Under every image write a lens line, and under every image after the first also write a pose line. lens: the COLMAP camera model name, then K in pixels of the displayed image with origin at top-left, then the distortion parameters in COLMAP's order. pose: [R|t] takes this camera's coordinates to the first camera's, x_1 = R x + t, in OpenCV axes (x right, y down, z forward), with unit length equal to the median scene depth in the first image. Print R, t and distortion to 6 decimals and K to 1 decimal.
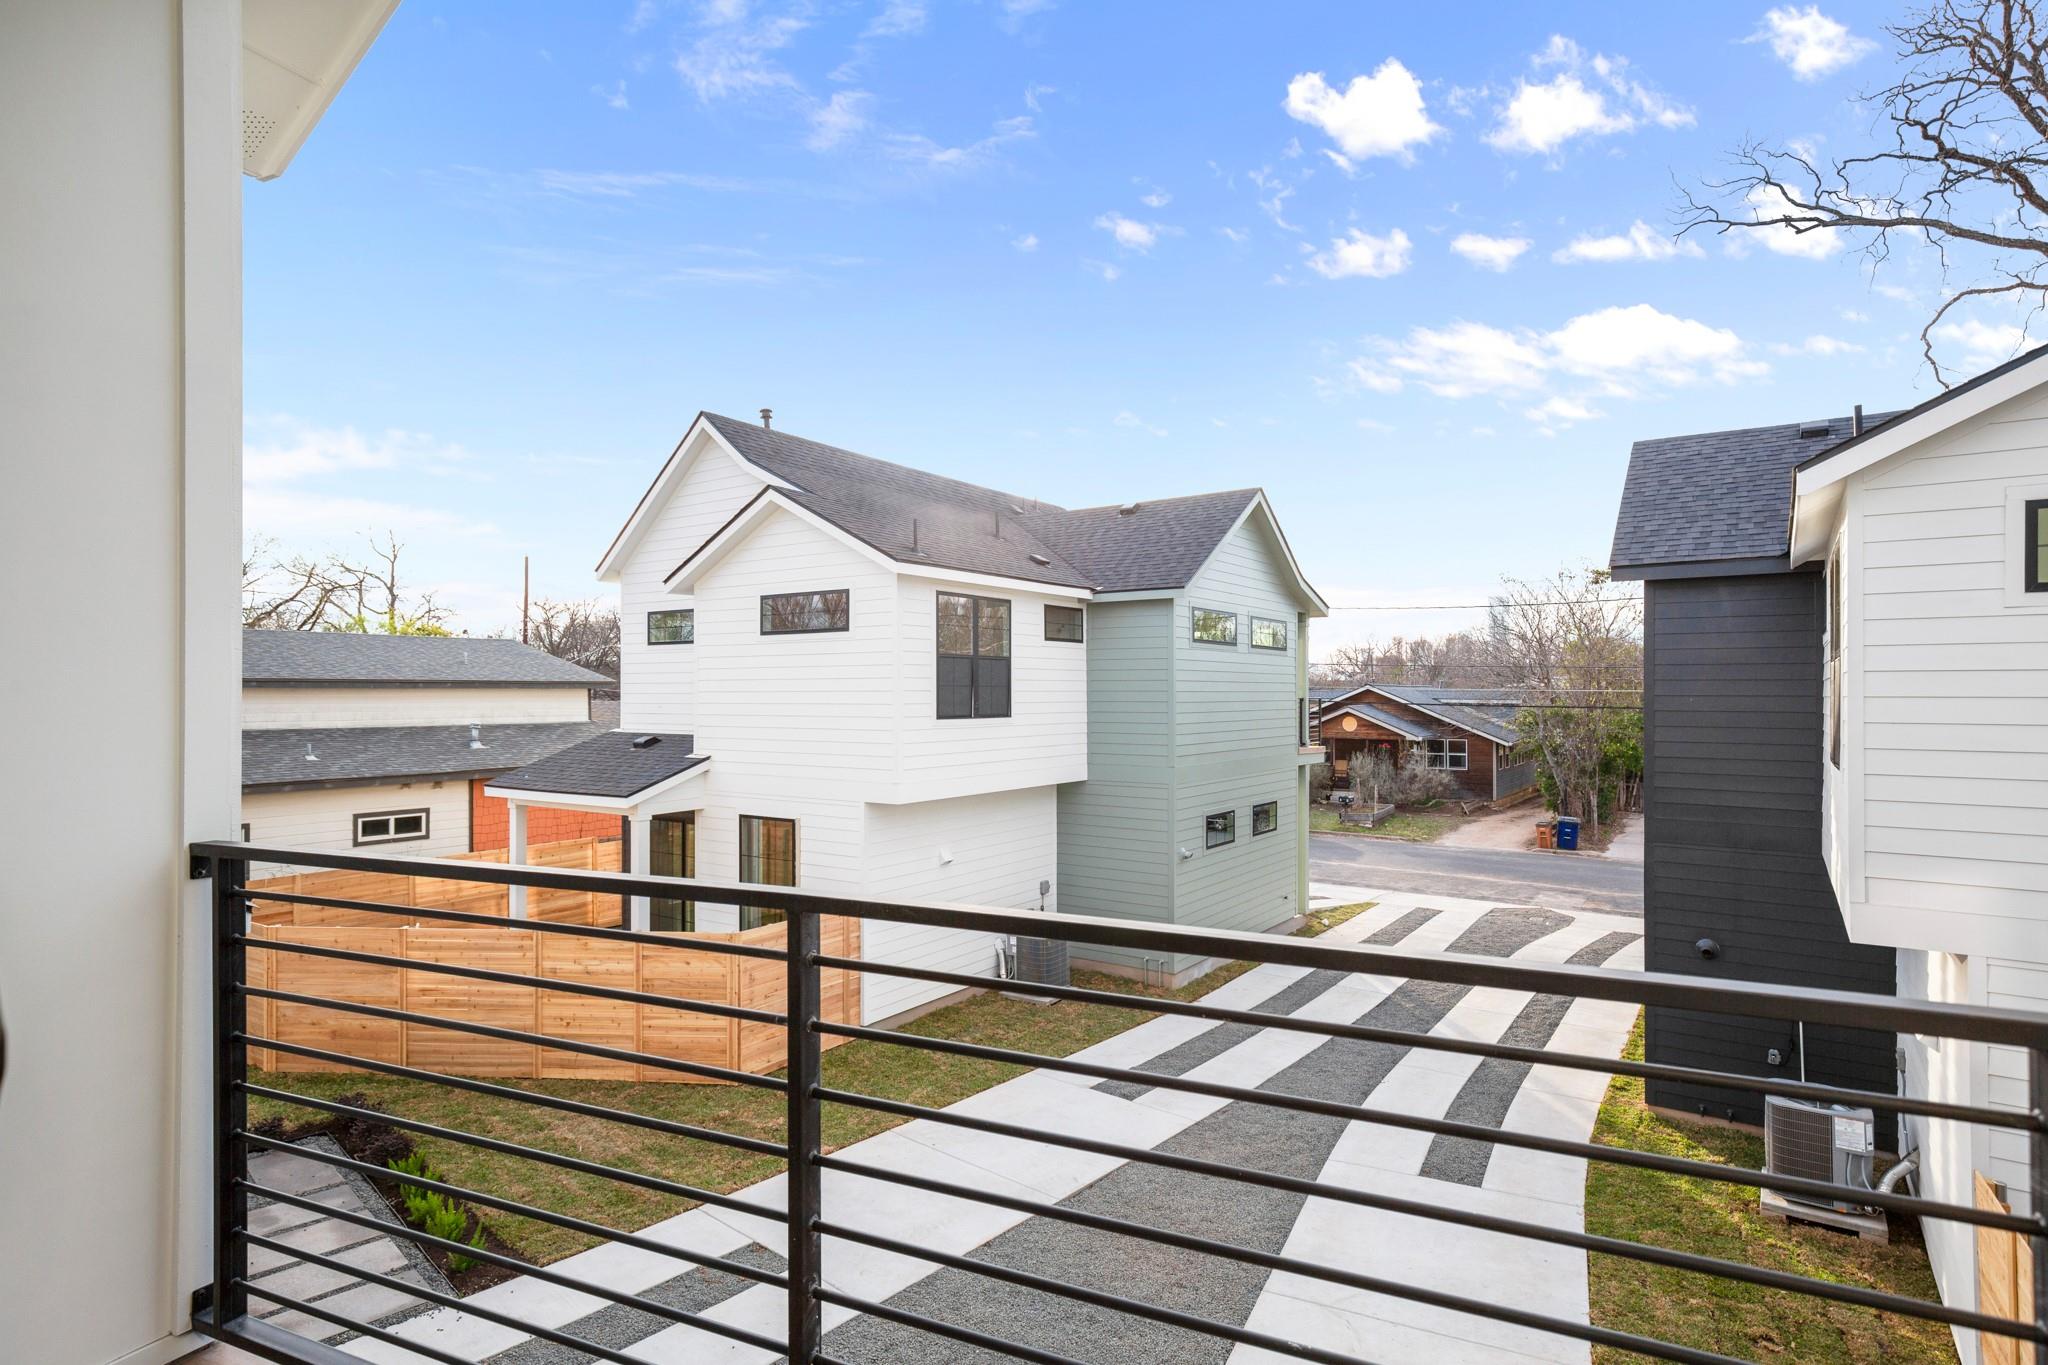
lens RADIAL K [[1061.0, 0, 1040.0], [0, 1061.0, 691.9], [0, 0, 1]] dist [0.011070, 0.003485]
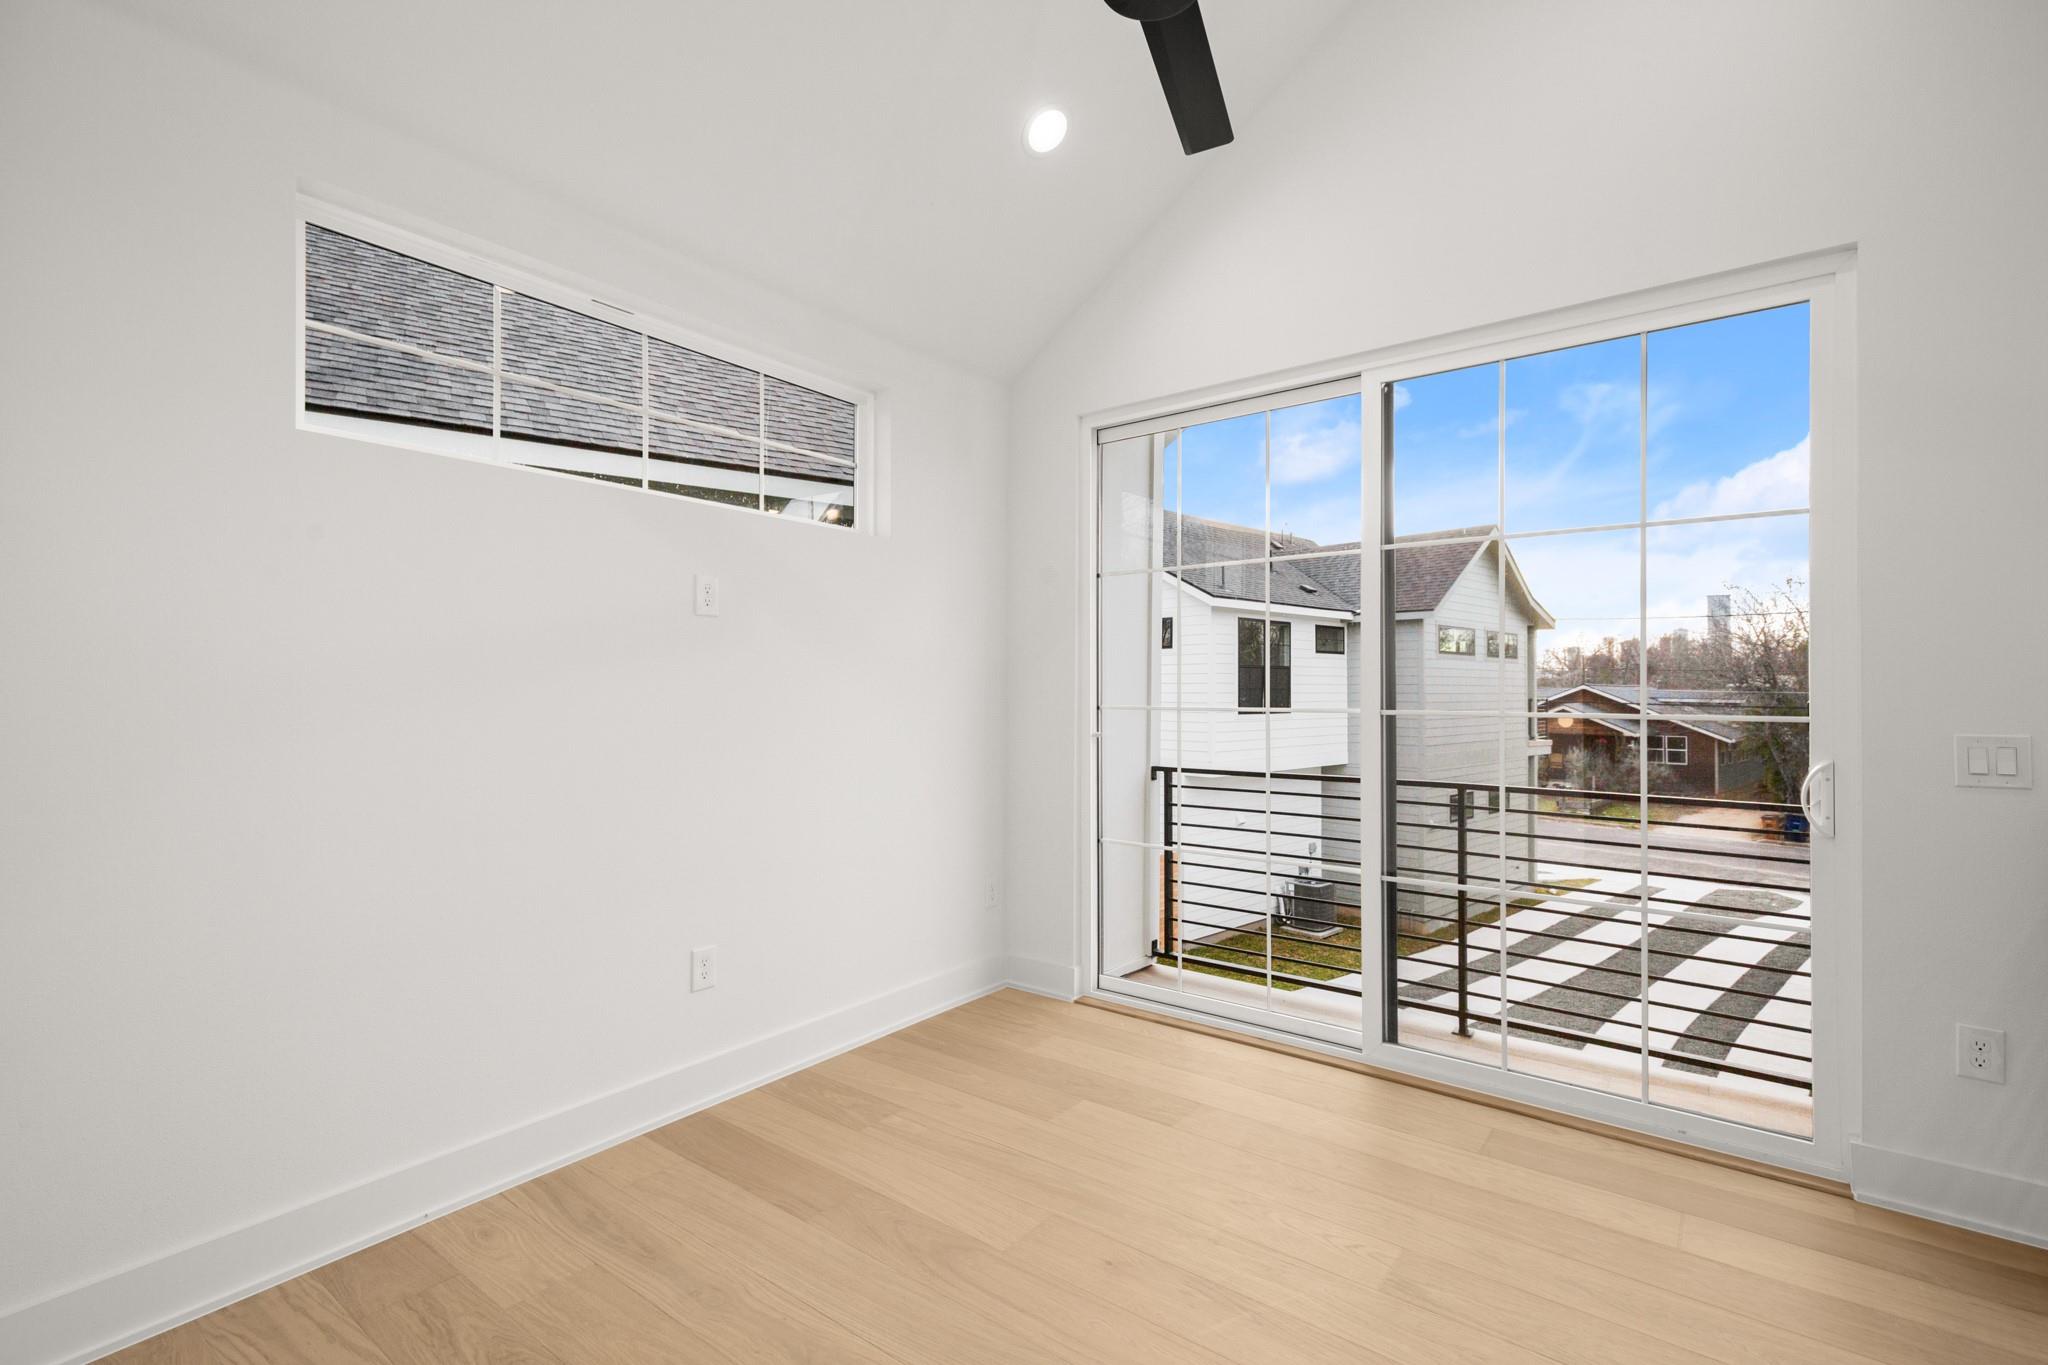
lens RADIAL K [[934.5, 0, 1030.8], [0, 934.5, 681.1], [0, 0, 1]] dist [0.004070, 0.001595]
pose [[0.974502, 0.002601, -0.224365, -0.073460], [-0.004083, 0.999973, -0.006141, -0.006023], [0.224342, 0.006901, 0.974486, -0.163011]]
